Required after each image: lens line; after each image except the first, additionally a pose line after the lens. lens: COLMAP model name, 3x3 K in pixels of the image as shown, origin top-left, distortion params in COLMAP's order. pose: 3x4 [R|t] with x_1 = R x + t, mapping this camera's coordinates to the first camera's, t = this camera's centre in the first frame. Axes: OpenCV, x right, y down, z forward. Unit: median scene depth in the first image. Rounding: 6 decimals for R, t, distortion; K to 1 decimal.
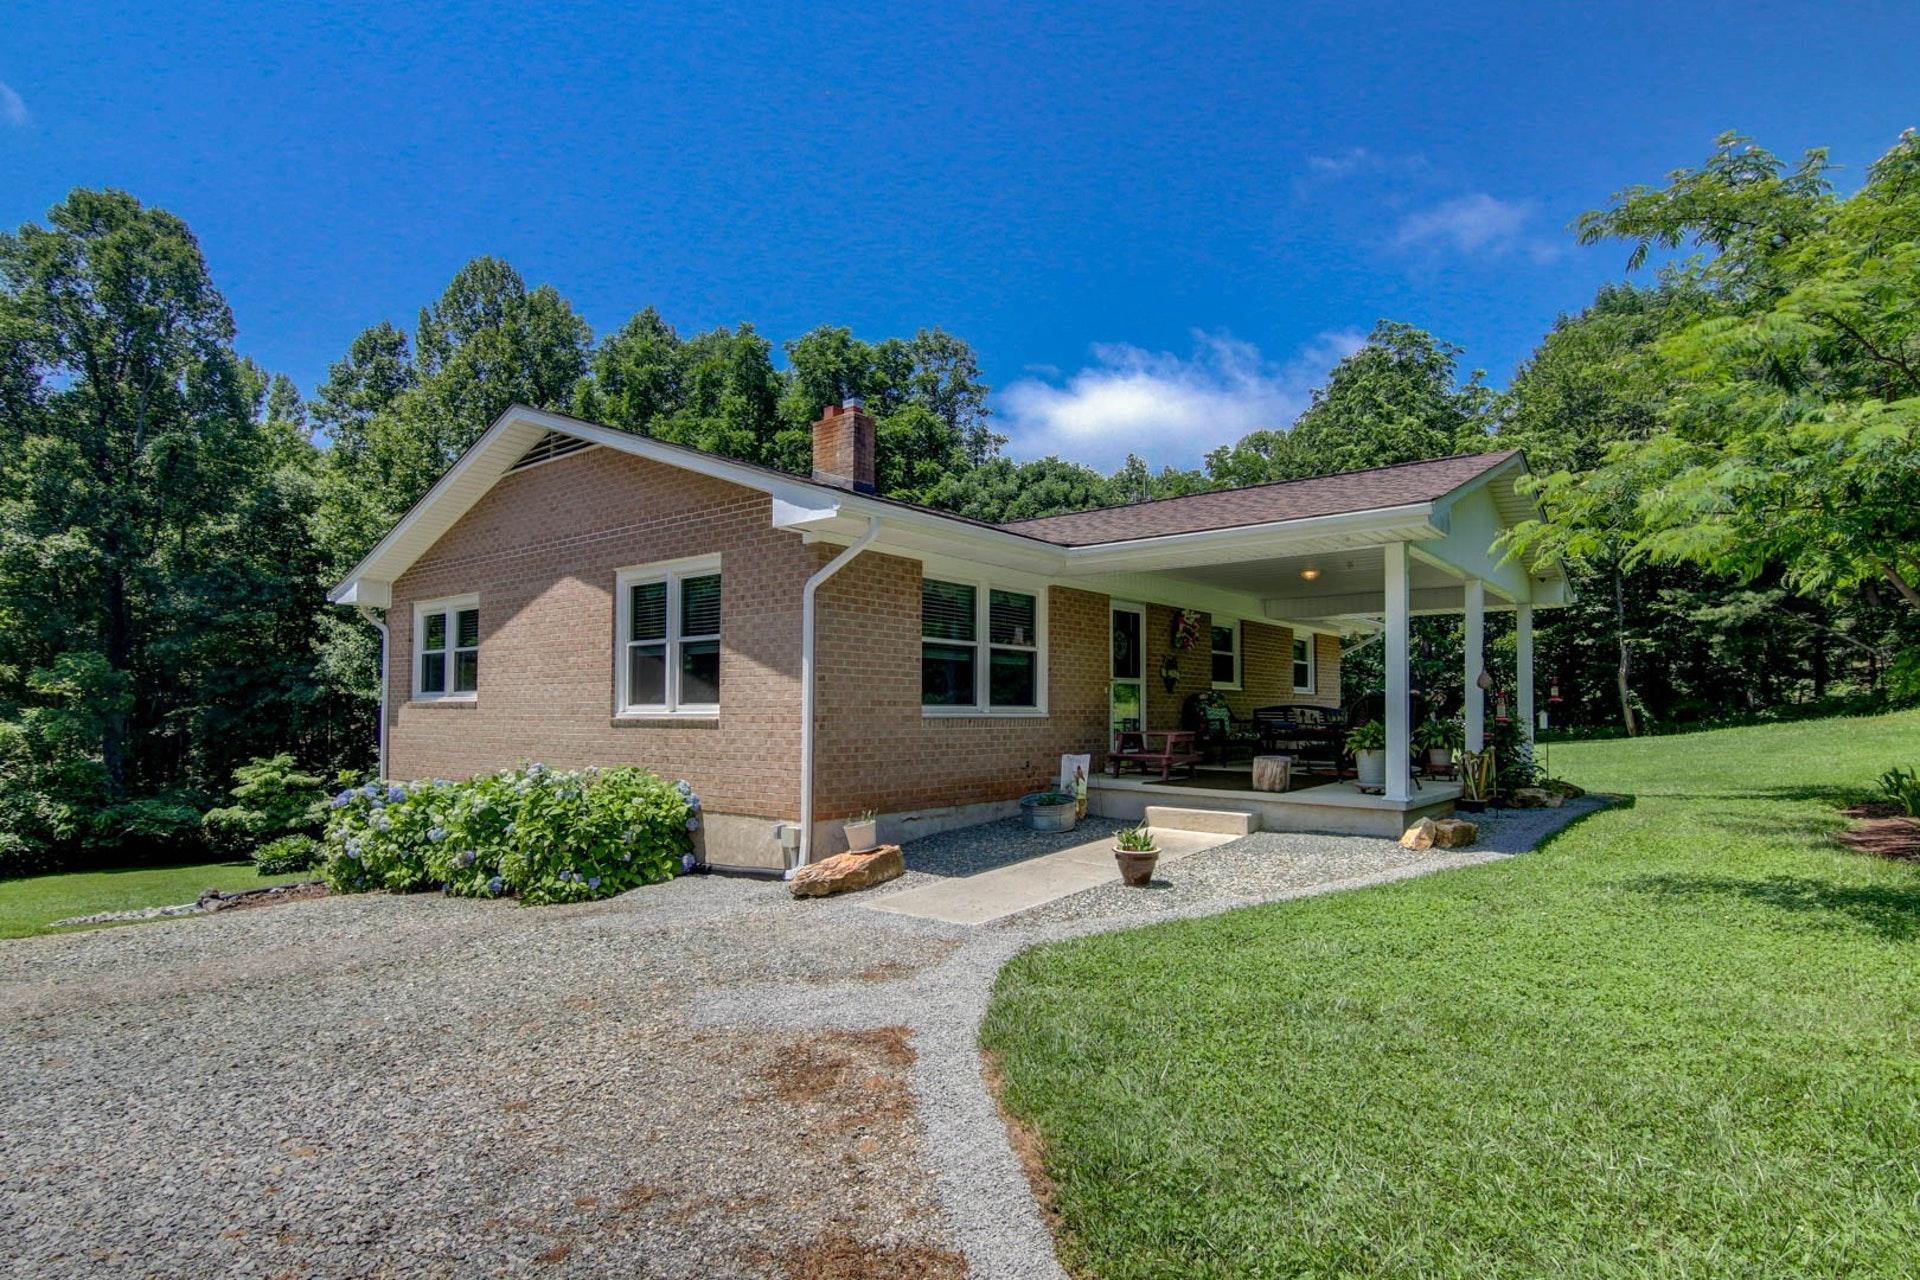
lens RADIAL K [[987.1, 0, 960.5], [0, 987.1, 676.1], [0, 0, 1]] dist [-0.001569, -0.001116]
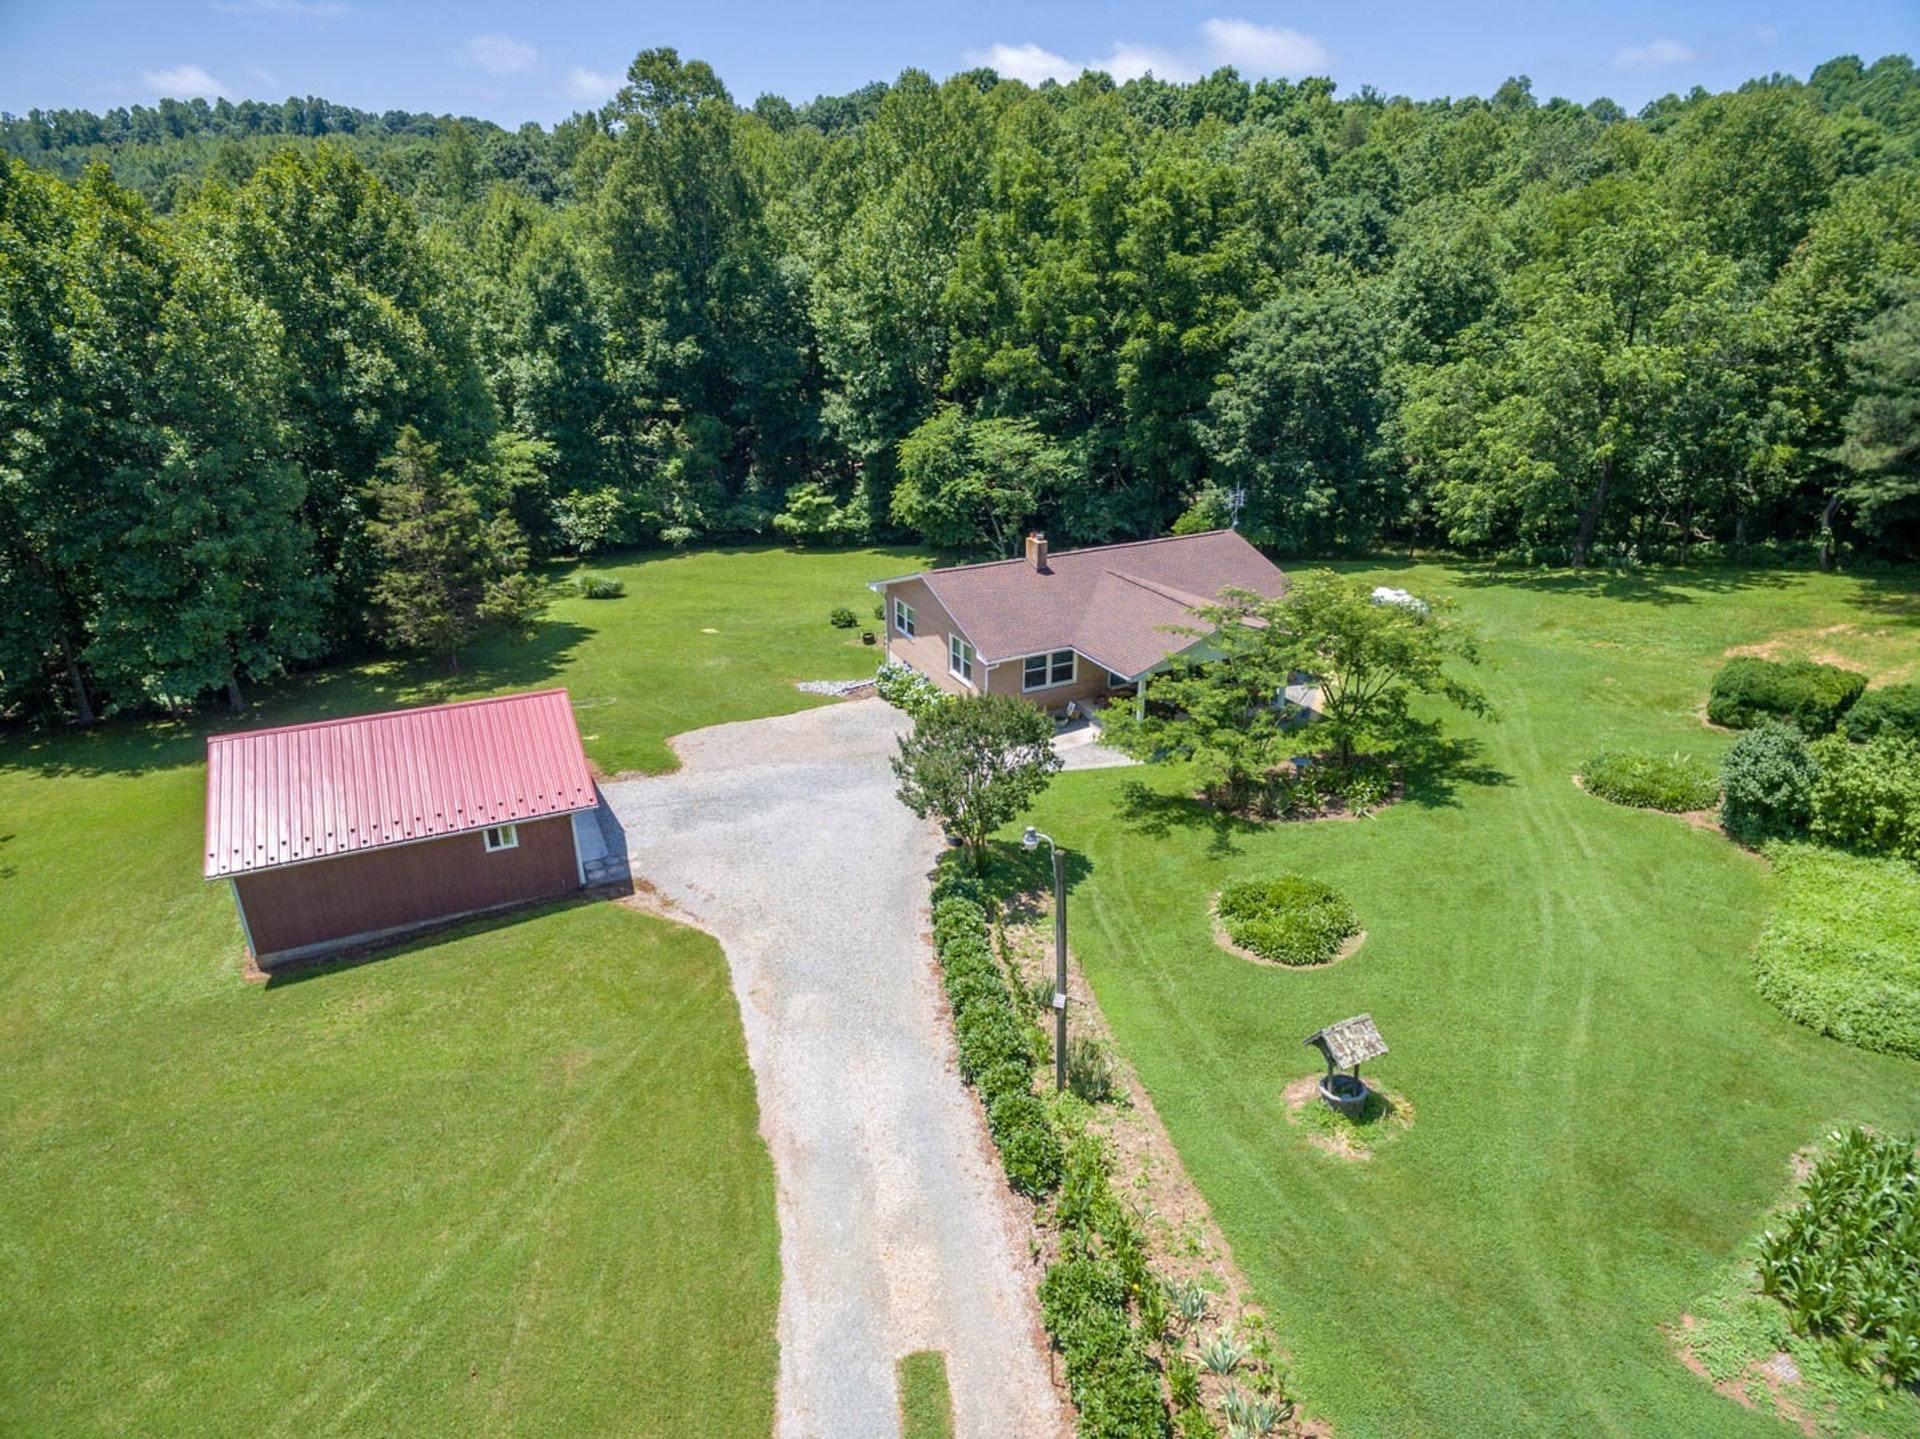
lens RADIAL K [[1009.0, 0, 960.0], [0, 1009.0, 719.5], [0, 0, 1]] dist [-0.033834, -0.000590]
pose [[0.911519, 0.151447, -0.382356, 0.617623], [0.026245, 0.906409, 0.421585, -0.752460], [0.410419, -0.394318, 0.822234, -1.139195]]
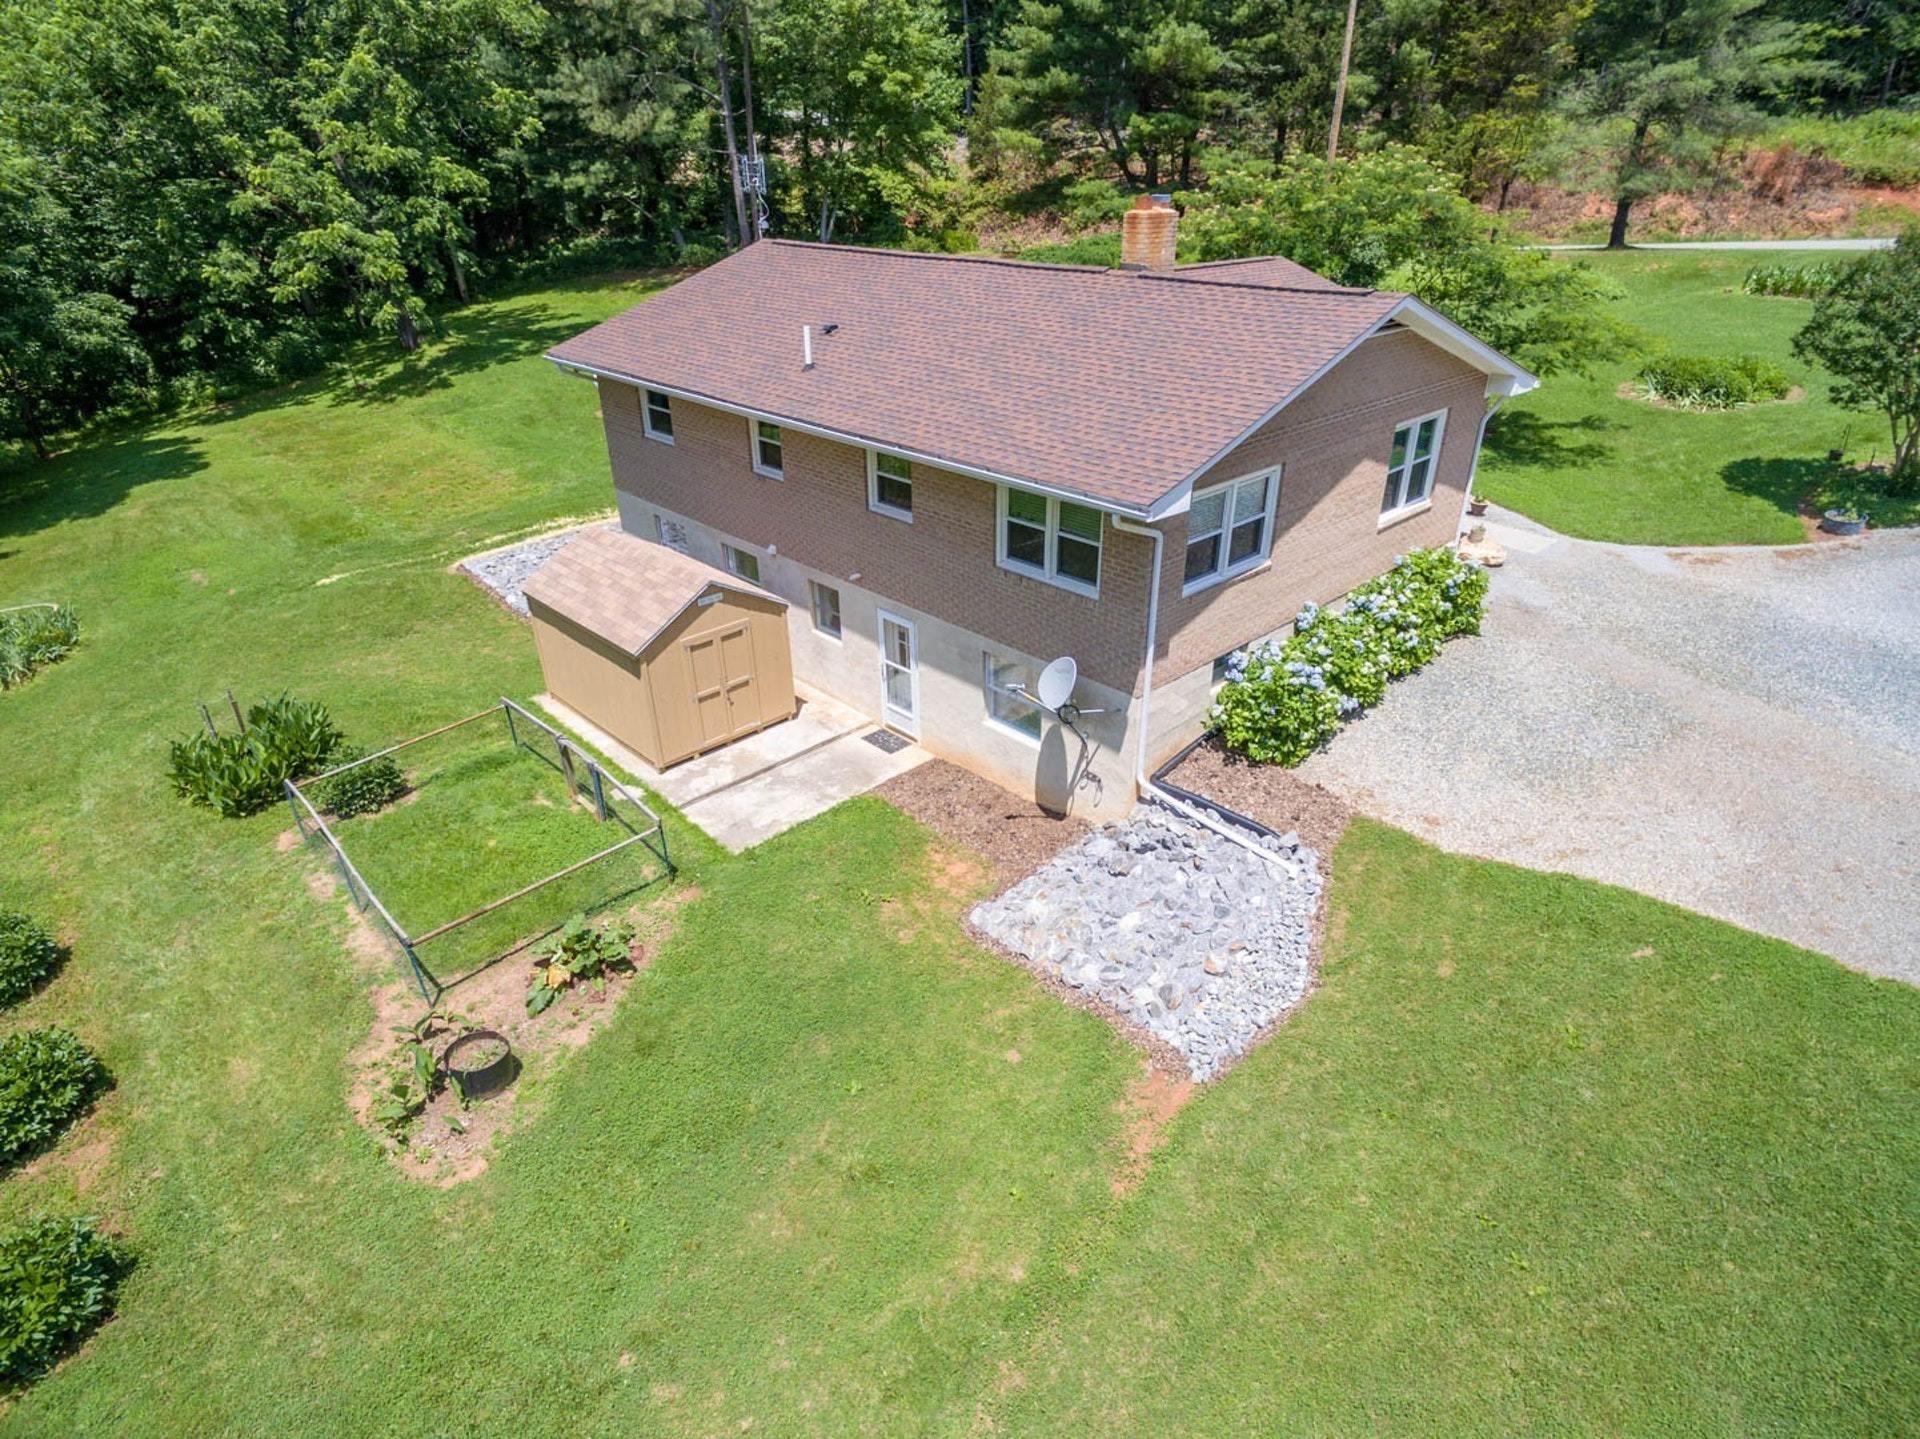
lens RADIAL K [[1077.9, 0, 960.9], [0, 1077.9, 725.5], [0, 0, 1]] dist [0.015234, -0.002952]
pose [[0.129386, -0.473474, 0.871253, -1.120319], [-0.026217, 0.876698, 0.480326, -0.261350], [-0.991248, -0.084989, 0.101019, 0.813179]]
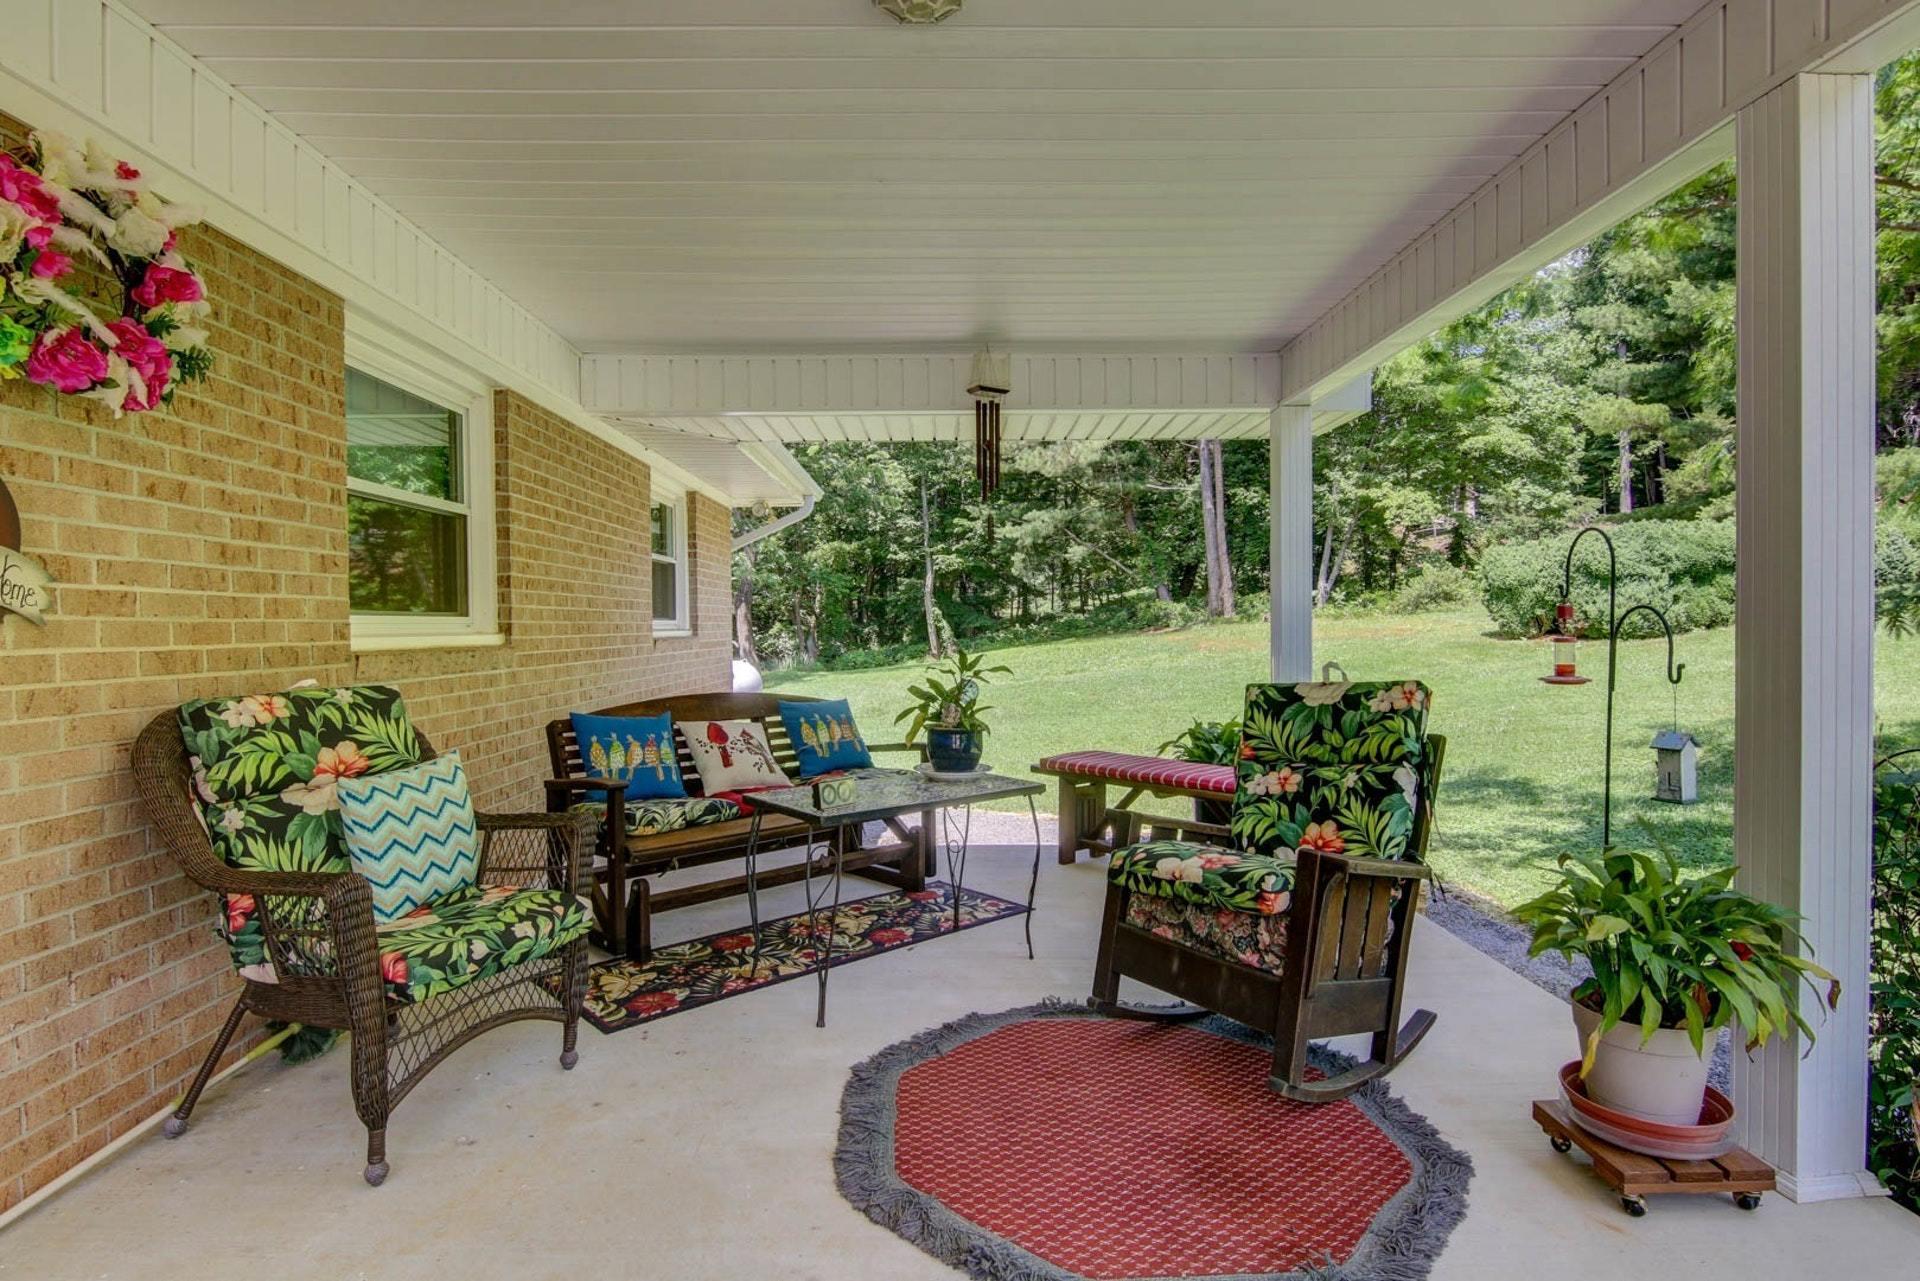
lens RADIAL K [[978.1, 0, 952.7], [0, 978.1, 614.6], [0, 0, 1]] dist [0.001610, -0.008903]
pose [[0.769382, -0.004438, 0.638774, 0.176553], [-0.013108, 0.999656, 0.022734, -0.001341], [-0.638655, -0.025864, 0.769058, 0.602927]]
